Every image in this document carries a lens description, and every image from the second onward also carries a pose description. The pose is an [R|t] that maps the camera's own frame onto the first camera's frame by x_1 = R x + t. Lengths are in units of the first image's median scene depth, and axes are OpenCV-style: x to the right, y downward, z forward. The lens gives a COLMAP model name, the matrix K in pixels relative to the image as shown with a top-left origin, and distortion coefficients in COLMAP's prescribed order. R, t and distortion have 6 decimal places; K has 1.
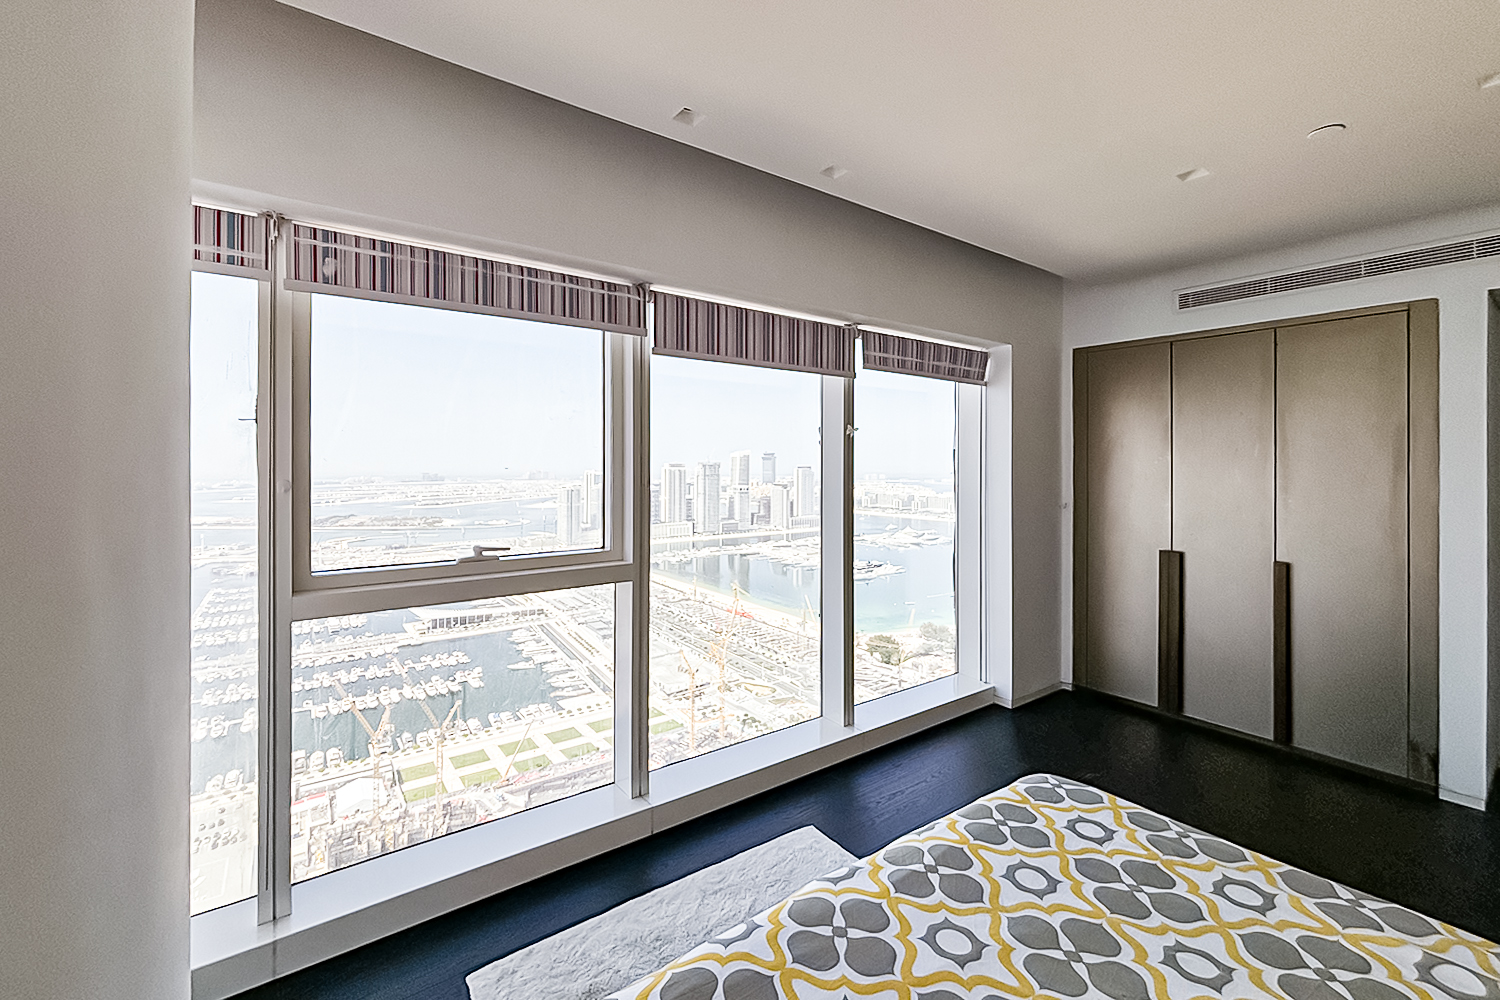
lens RADIAL K [[630.1, 0, 747.5], [0, 630.1, 459.2], [0, 0, 1]] dist [-0.000792, -0.000086]
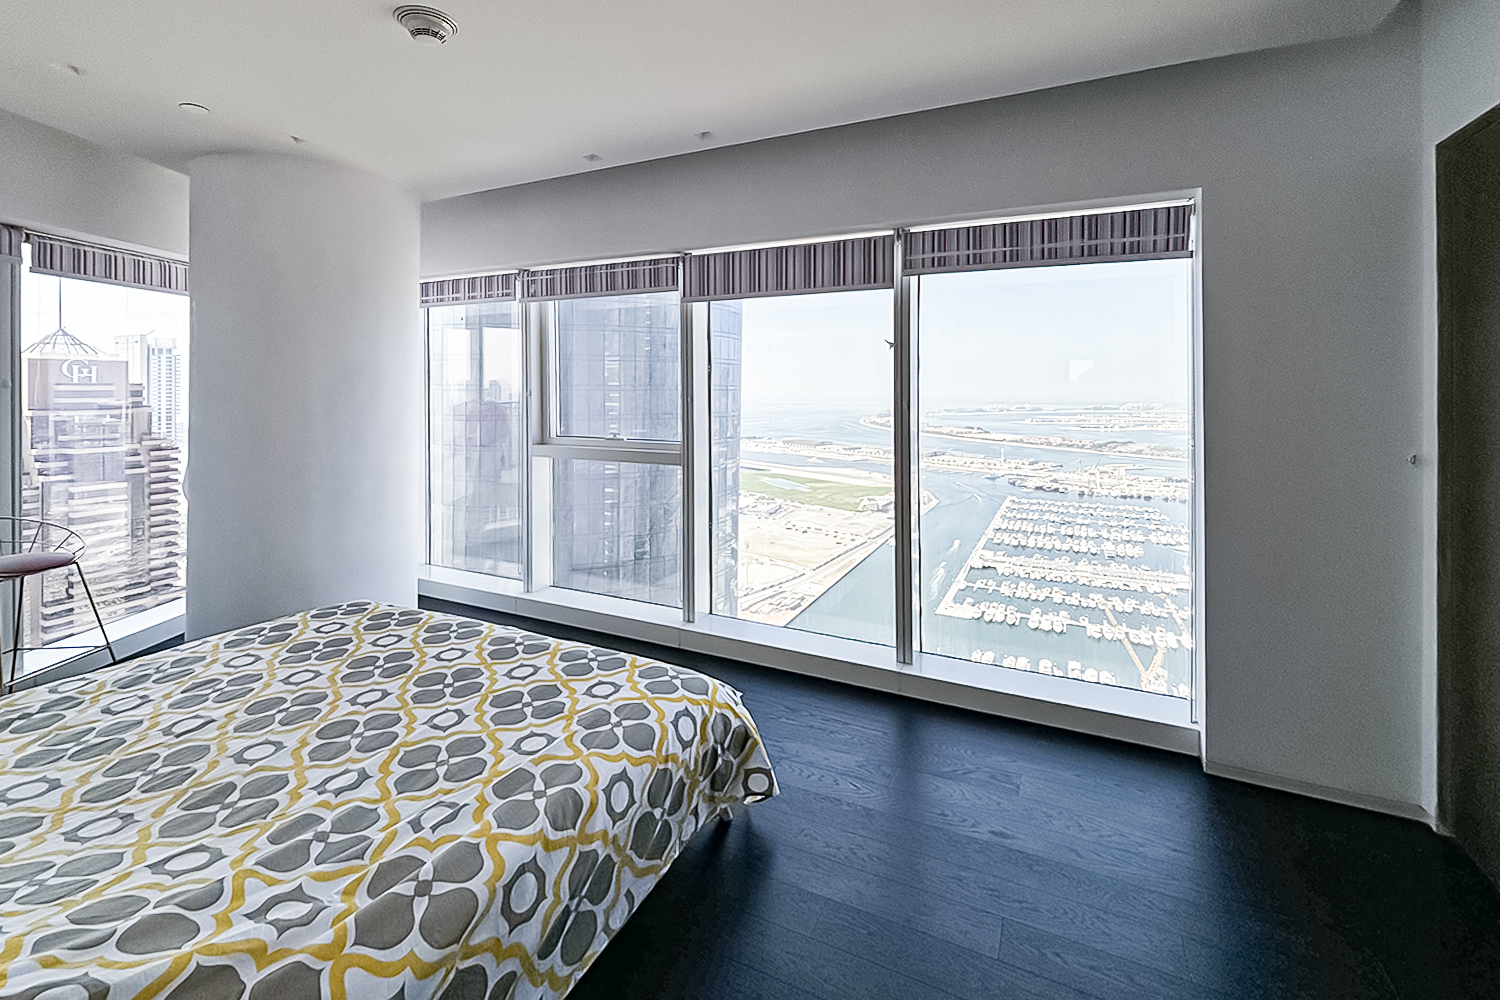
lens RADIAL K [[654.9, 0, 744.8], [0, 654.9, 377.4], [0, 0, 1]] dist [-0.002692, -0.000252]
pose [[0.459922, -0.015833, -0.887818, 0.647925], [0.005801, 0.999873, -0.014827, 0.012020], [0.887940, 0.001669, 0.459955, 0.248650]]
